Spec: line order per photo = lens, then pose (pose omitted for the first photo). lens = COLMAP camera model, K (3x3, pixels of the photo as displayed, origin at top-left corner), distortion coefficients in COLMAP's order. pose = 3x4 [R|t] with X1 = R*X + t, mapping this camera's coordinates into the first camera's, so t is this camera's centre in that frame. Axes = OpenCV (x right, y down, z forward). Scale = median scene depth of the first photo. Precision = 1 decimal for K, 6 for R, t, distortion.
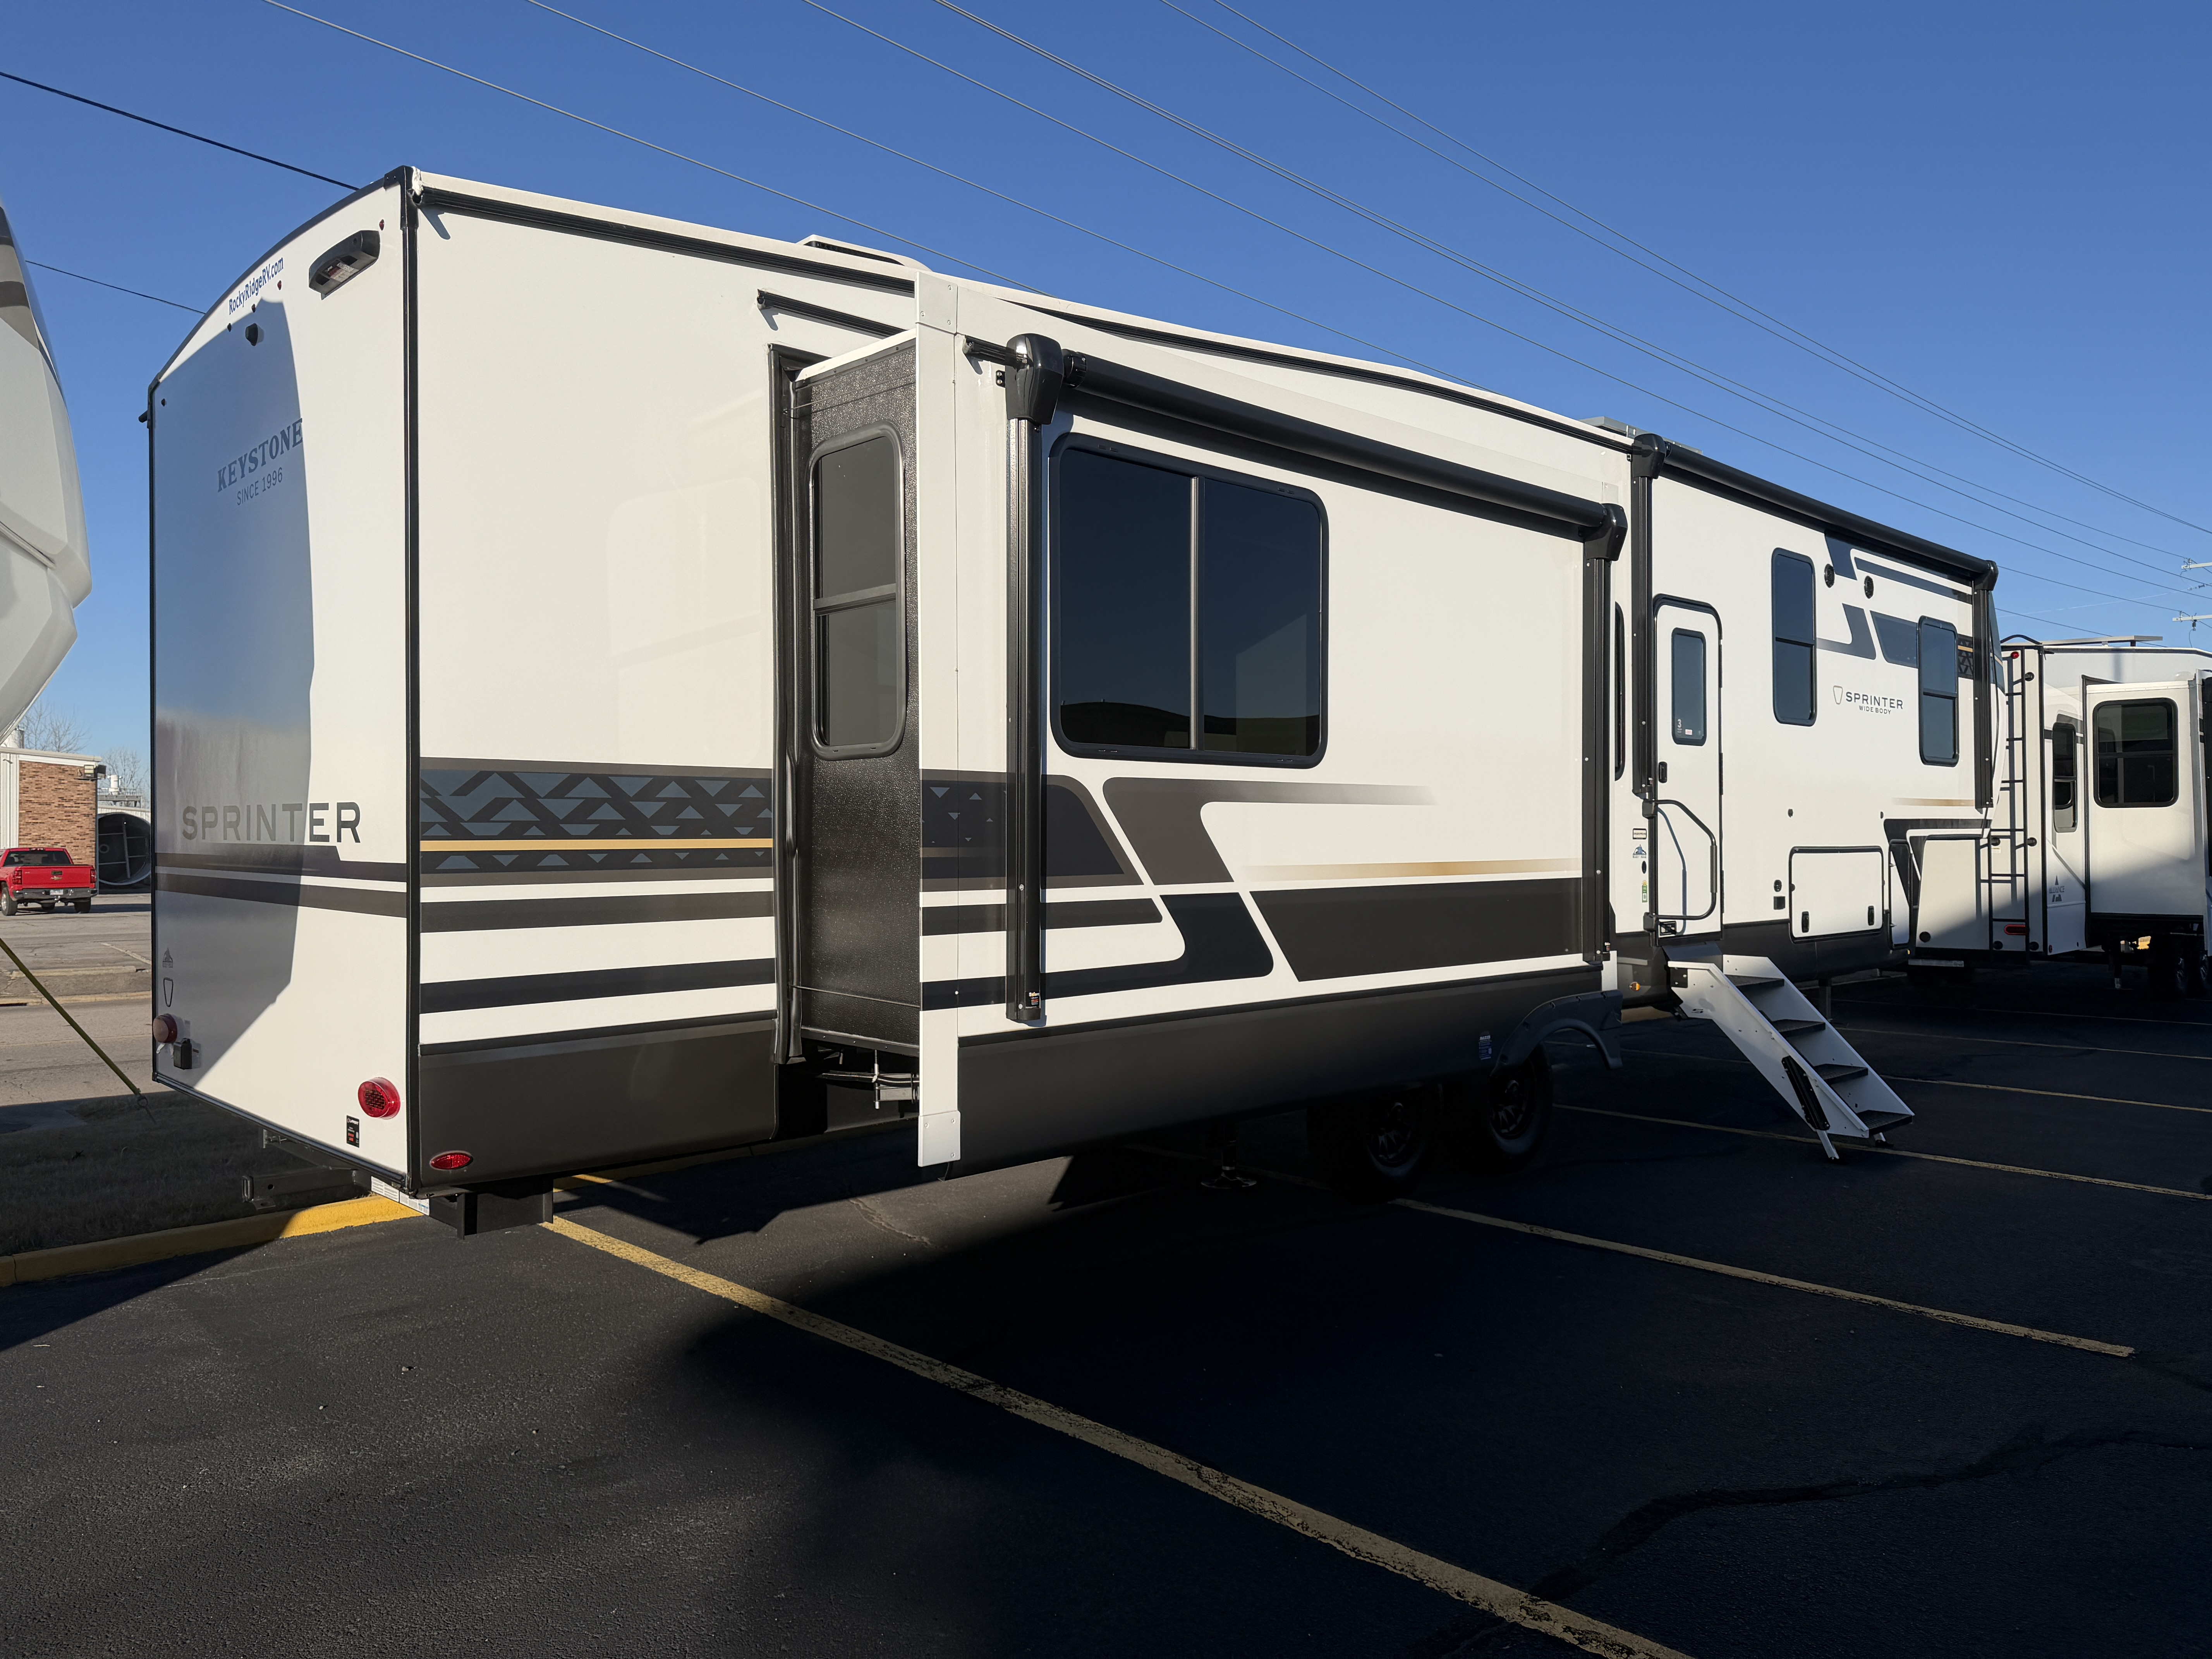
lens RADIAL K [[1545.5, 0, 1111.5], [0, 1545.5, 839.9], [0, 0, 1]] dist [0.037695, 0.000329]
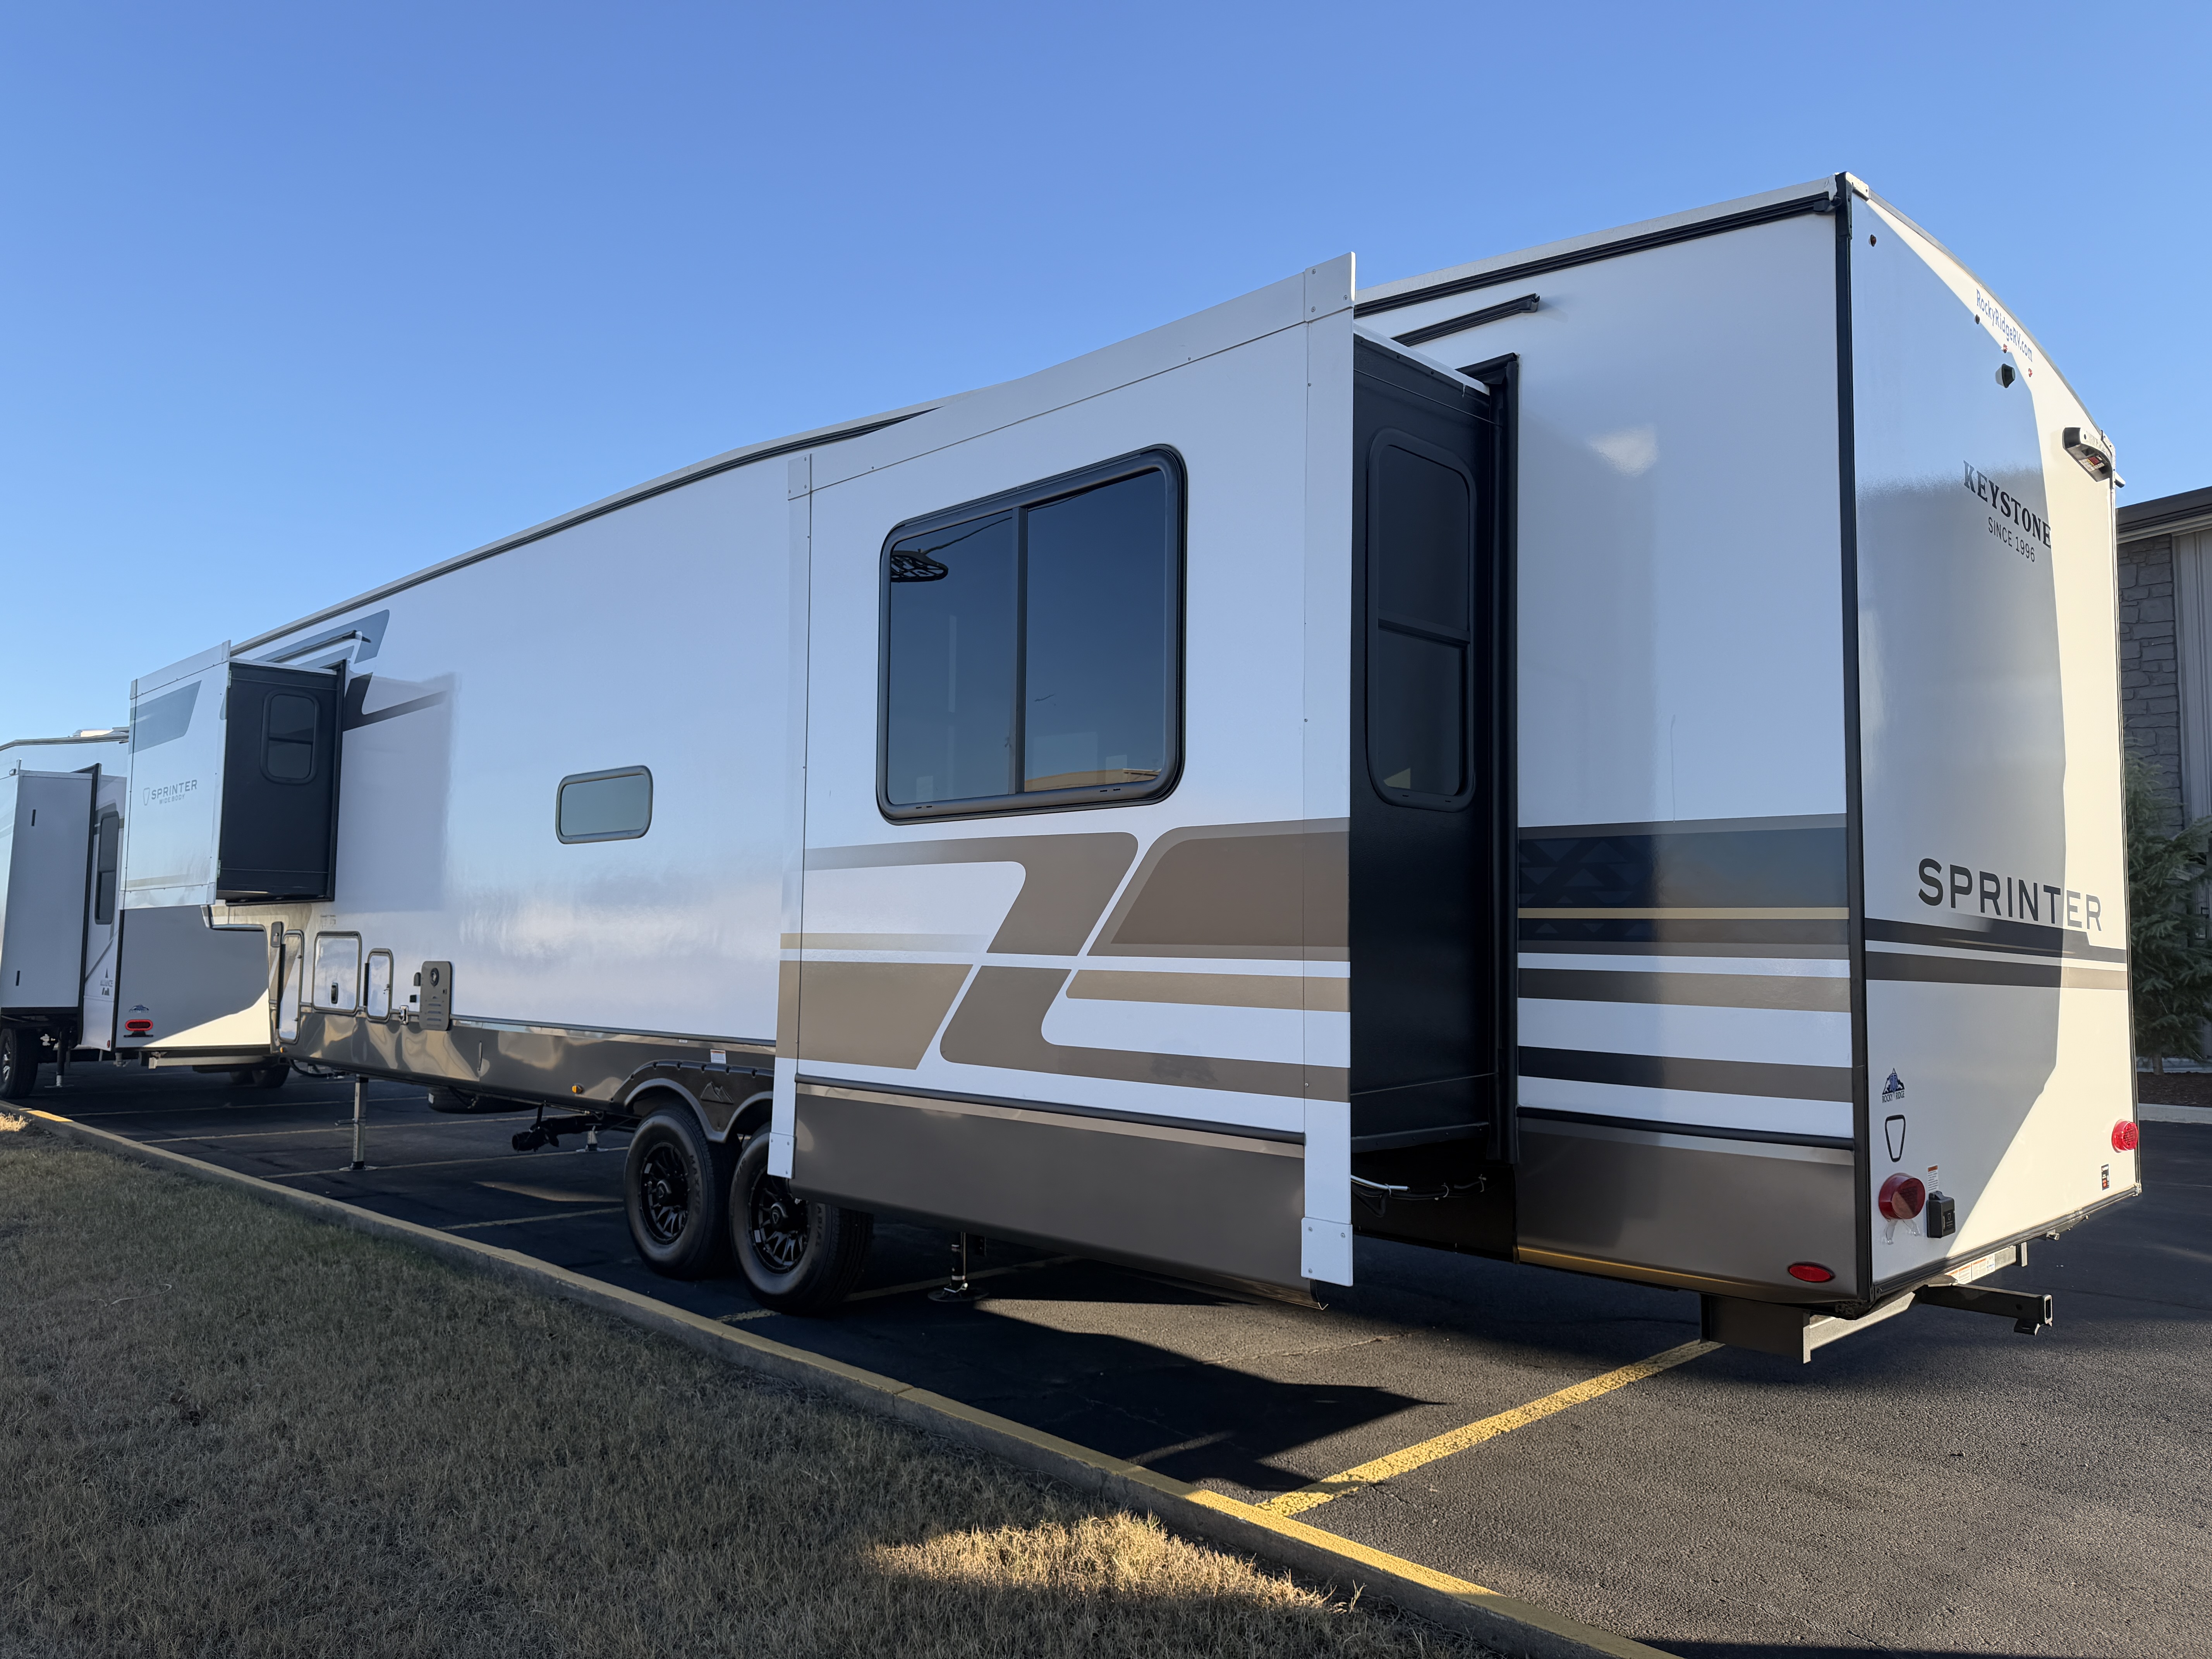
lens RADIAL K [[1545.5, 0, 1105.9], [0, 1545.5, 832.6], [0, 0, 1]] dist [0.037695, 0.000329]
pose [[-0.050526, 0.086120, 0.995003, -1.524523], [-0.018457, 0.996025, -0.087146, 0.042440], [-0.998552, -0.022768, -0.048736, 1.680255]]
